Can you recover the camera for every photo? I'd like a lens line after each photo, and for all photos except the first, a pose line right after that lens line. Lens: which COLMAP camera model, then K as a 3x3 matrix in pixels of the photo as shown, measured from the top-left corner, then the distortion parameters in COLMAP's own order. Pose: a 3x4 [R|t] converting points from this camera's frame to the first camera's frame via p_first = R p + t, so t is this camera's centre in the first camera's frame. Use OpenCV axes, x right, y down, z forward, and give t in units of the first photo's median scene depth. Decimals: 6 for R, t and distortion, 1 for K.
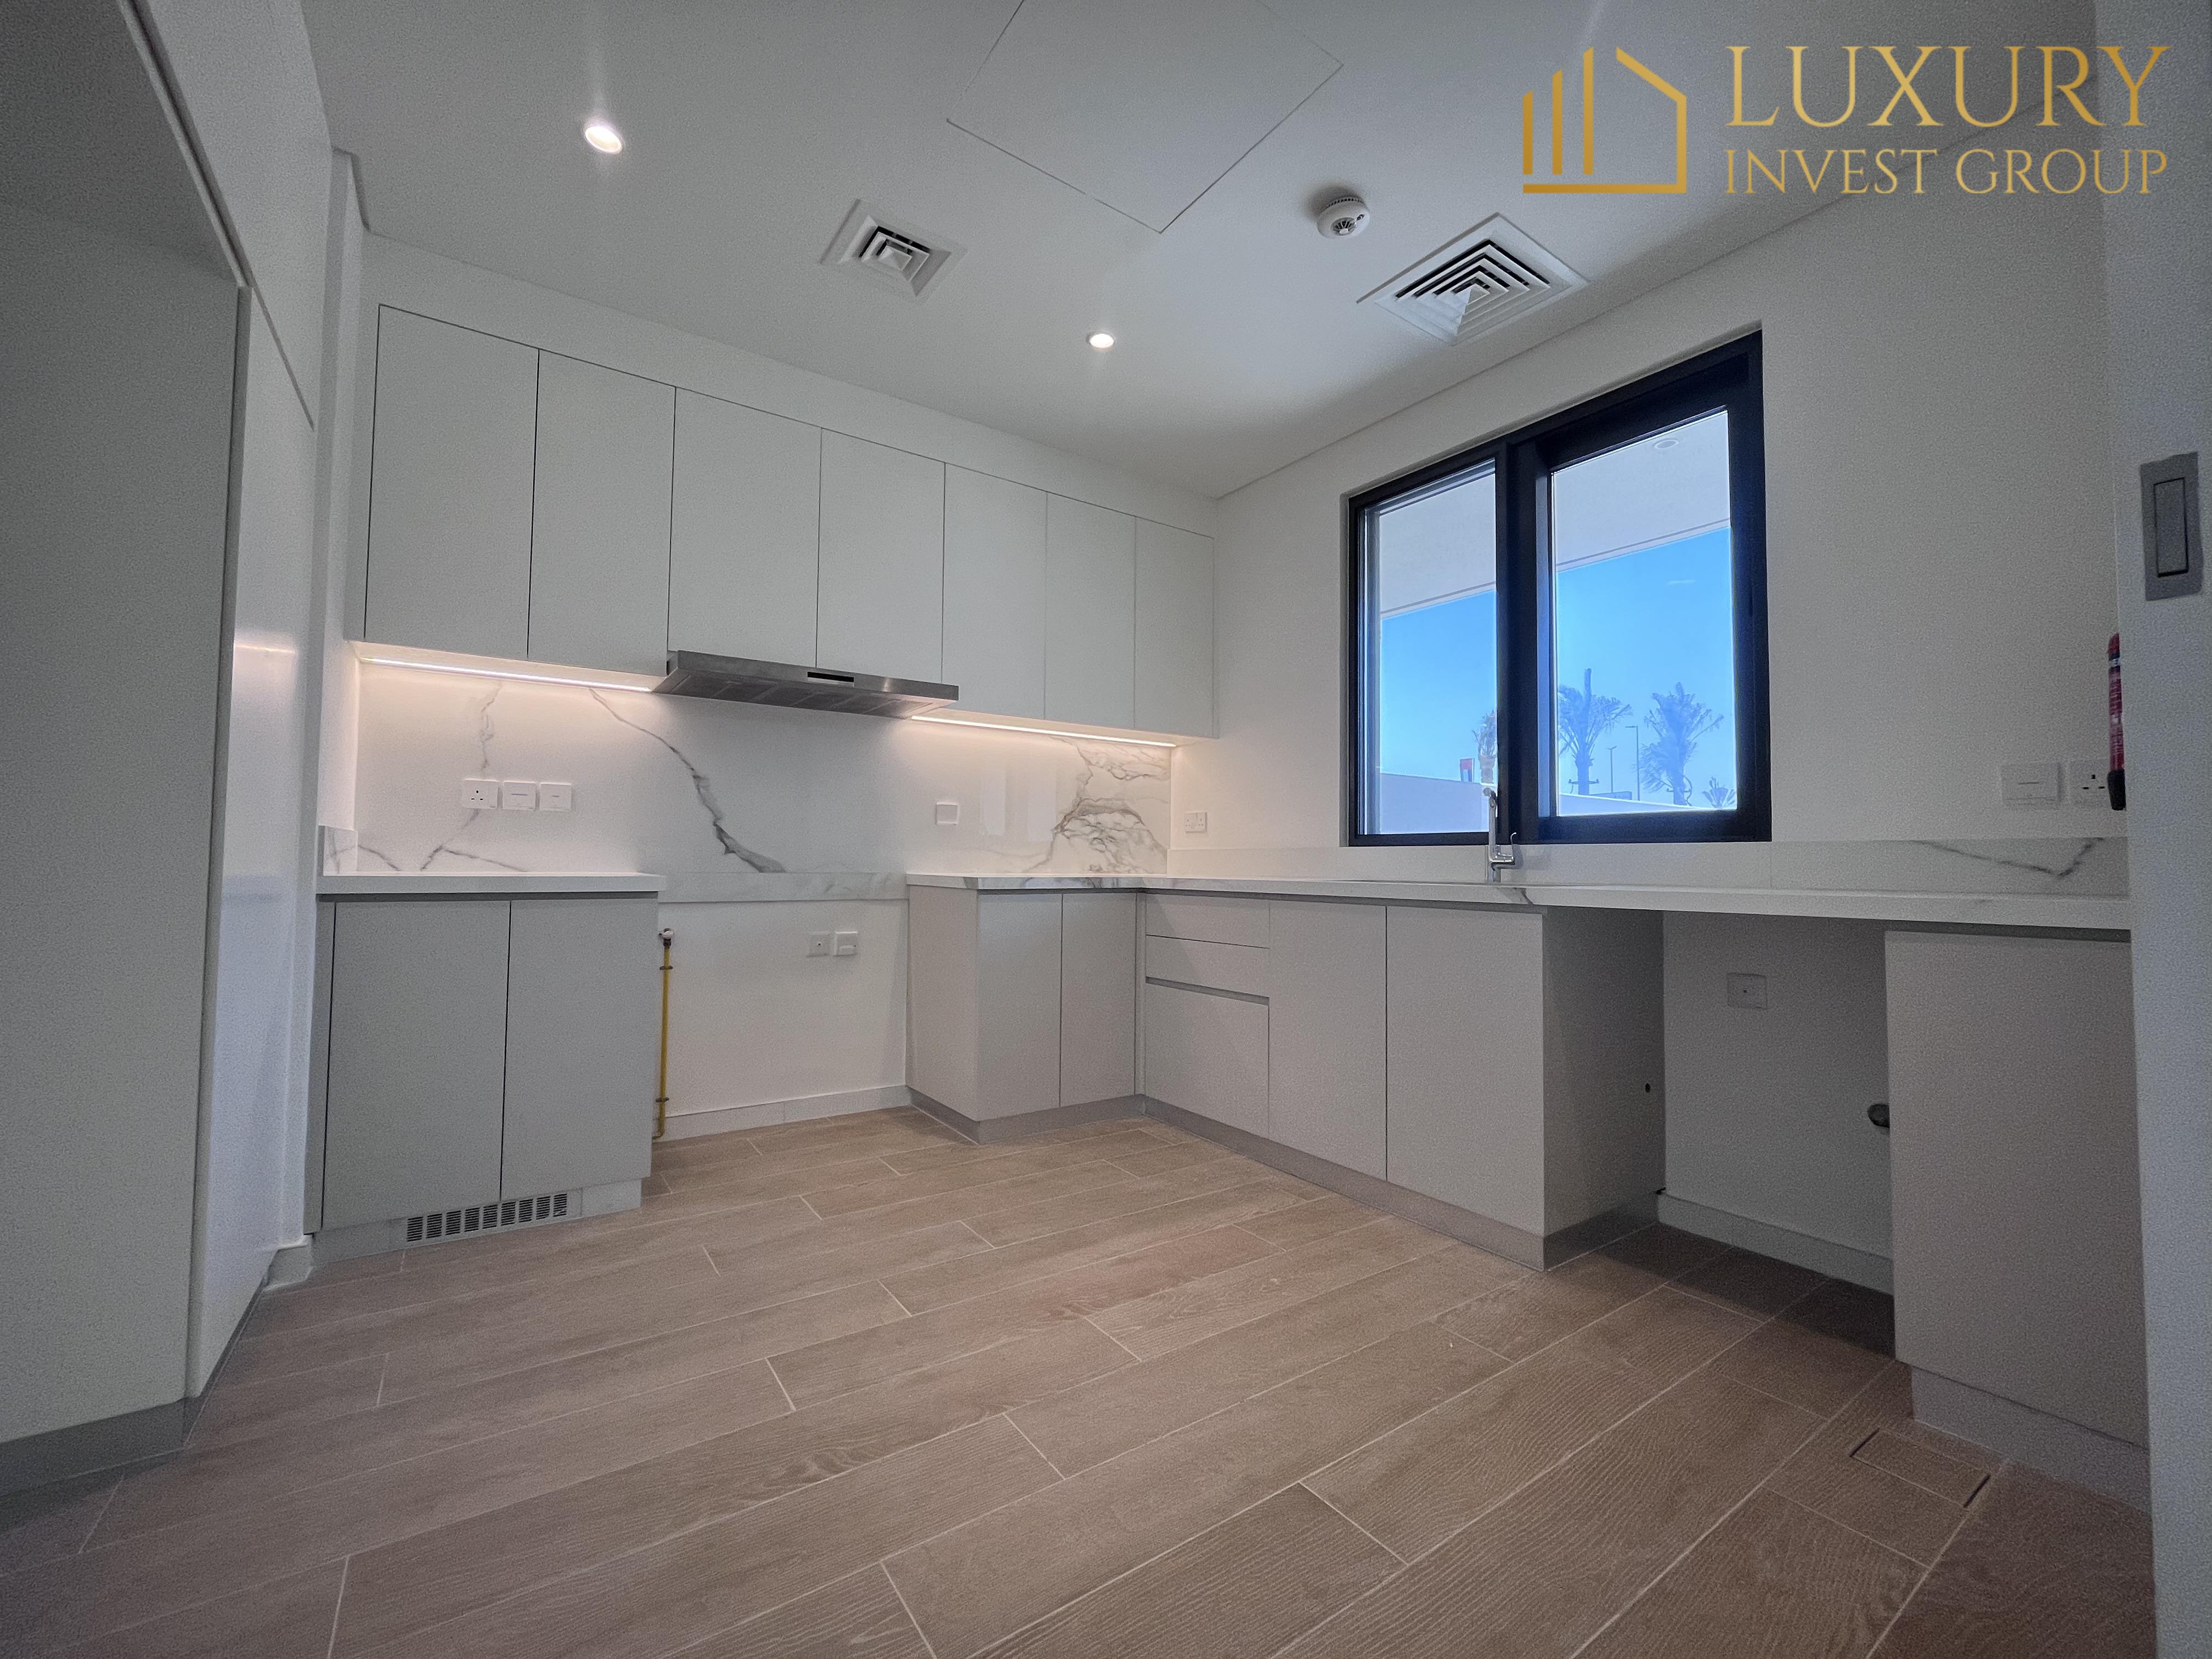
lens RADIAL K [[903.5, 0, 1105.5], [0, 903.5, 829.5], [0, 0, 1]] dist [-0.000720, -0.000307]
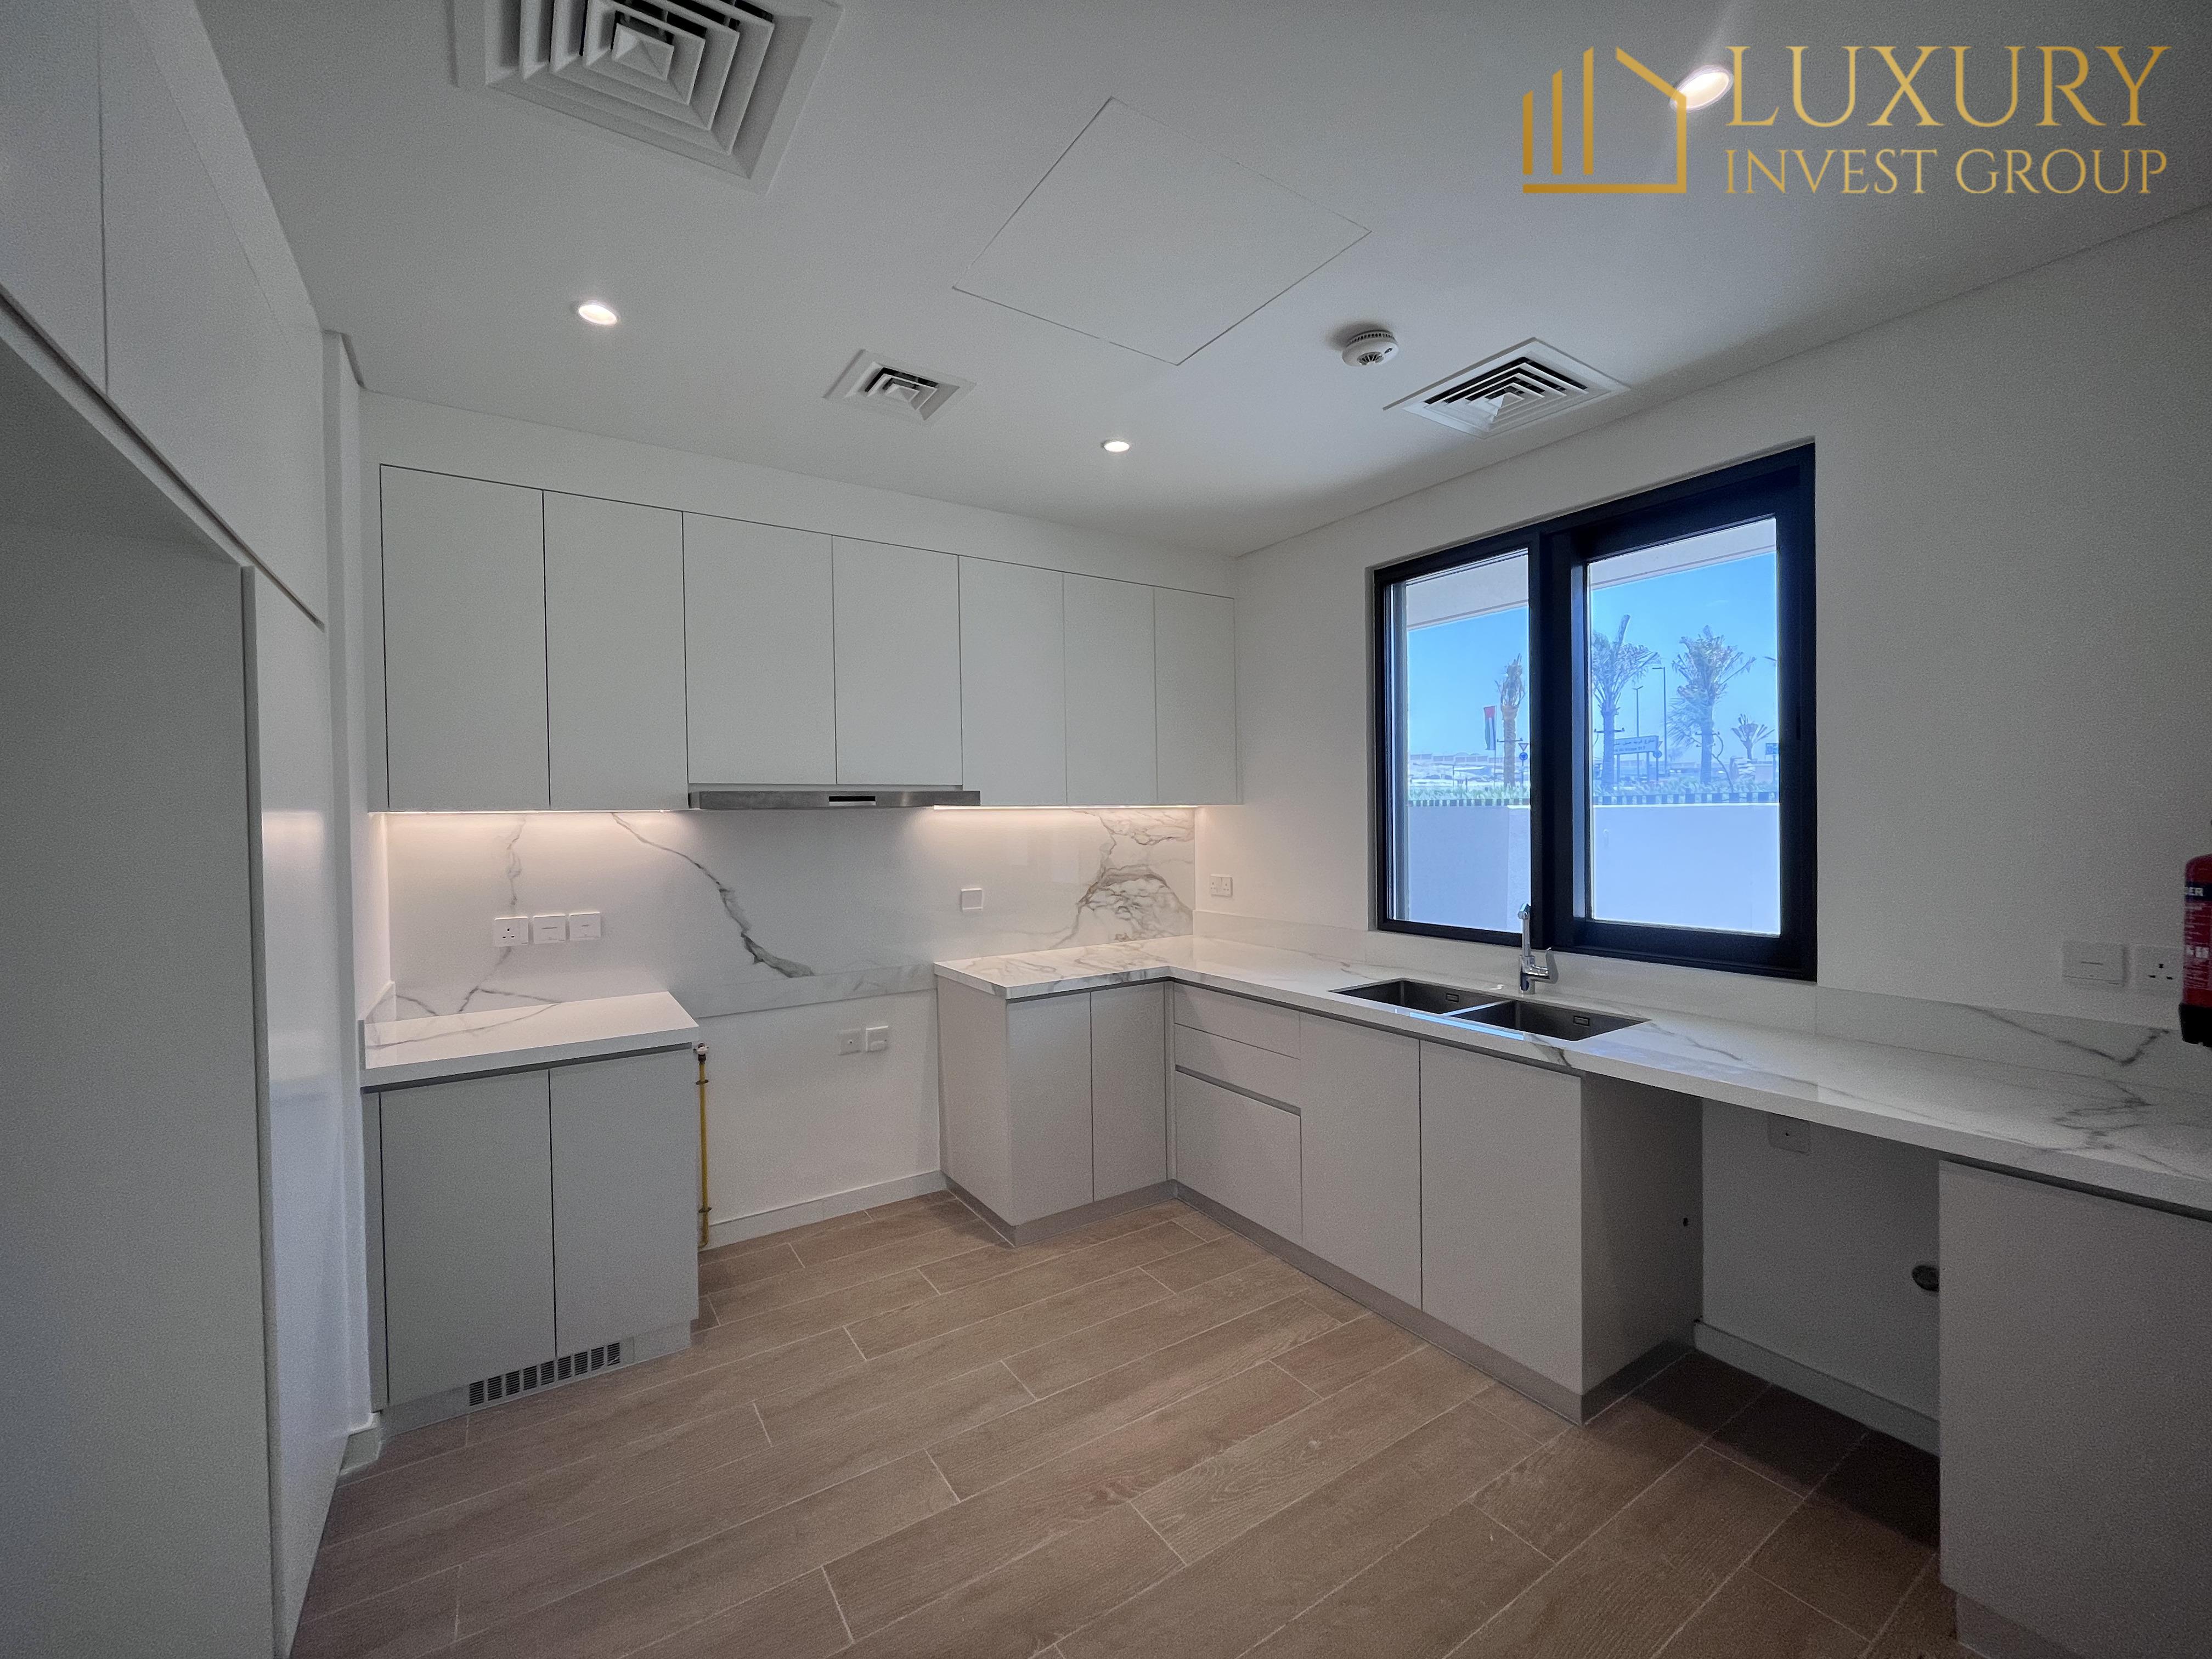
lens RADIAL K [[903.5, 0, 1105.6], [0, 903.5, 828.3], [0, 0, 1]] dist [-0.000720, -0.000307]
pose [[0.999454, -0.024955, -0.021643, -0.006358], [0.026096, 0.998191, 0.054158, -0.213327], [0.020253, -0.054693, 0.998298, 0.016637]]
